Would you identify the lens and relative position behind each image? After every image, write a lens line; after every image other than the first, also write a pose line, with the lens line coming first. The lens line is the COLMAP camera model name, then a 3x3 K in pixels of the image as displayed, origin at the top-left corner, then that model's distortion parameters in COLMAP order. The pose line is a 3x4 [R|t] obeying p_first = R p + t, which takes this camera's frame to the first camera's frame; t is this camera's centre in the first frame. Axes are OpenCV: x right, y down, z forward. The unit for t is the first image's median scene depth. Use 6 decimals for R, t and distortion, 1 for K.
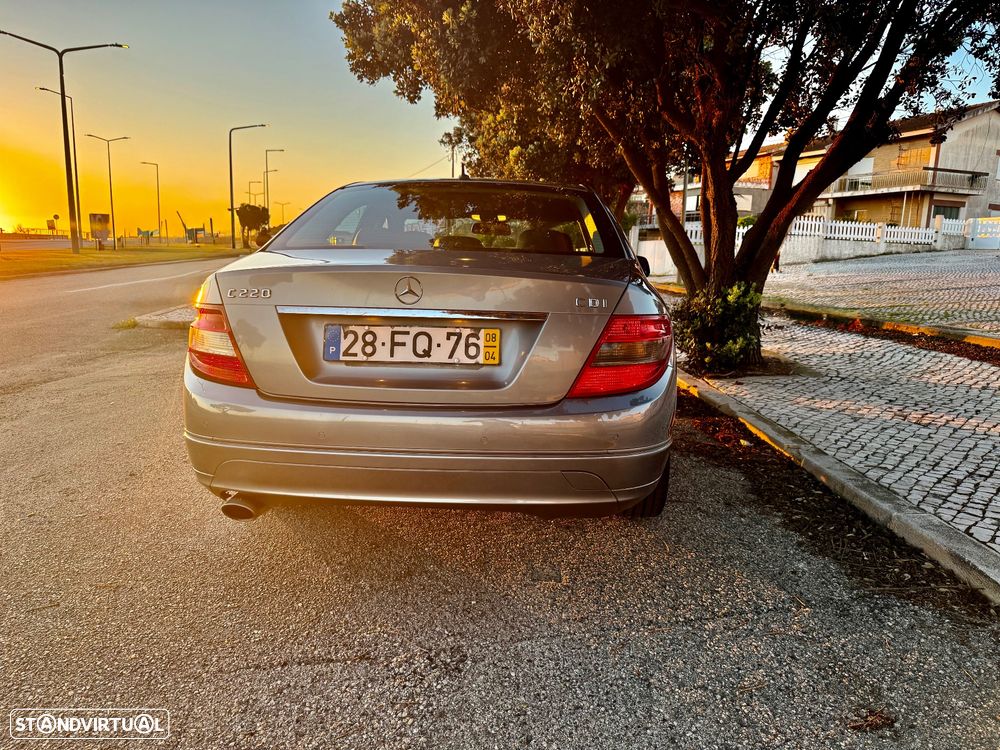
lens RADIAL K [[716.6, 0, 495.8], [0, 716.6, 371.3], [0, 0, 1]] dist [0.001860, -0.003862]
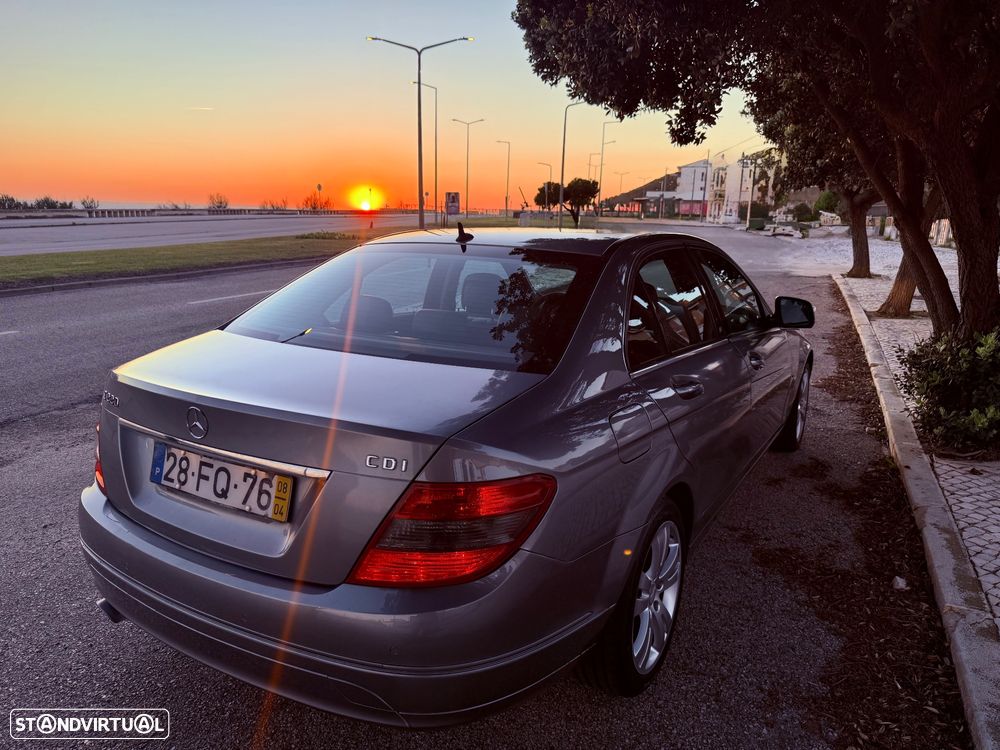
lens RADIAL K [[716.6, 0, 495.8], [0, 716.6, 371.3], [0, 0, 1]] dist [0.001860, -0.003862]
pose [[0.893047, 0.085510, -0.441763, 0.270952], [-0.065380, 0.996017, 0.060626, -0.118262], [0.445188, -0.025260, 0.895081, 0.187109]]
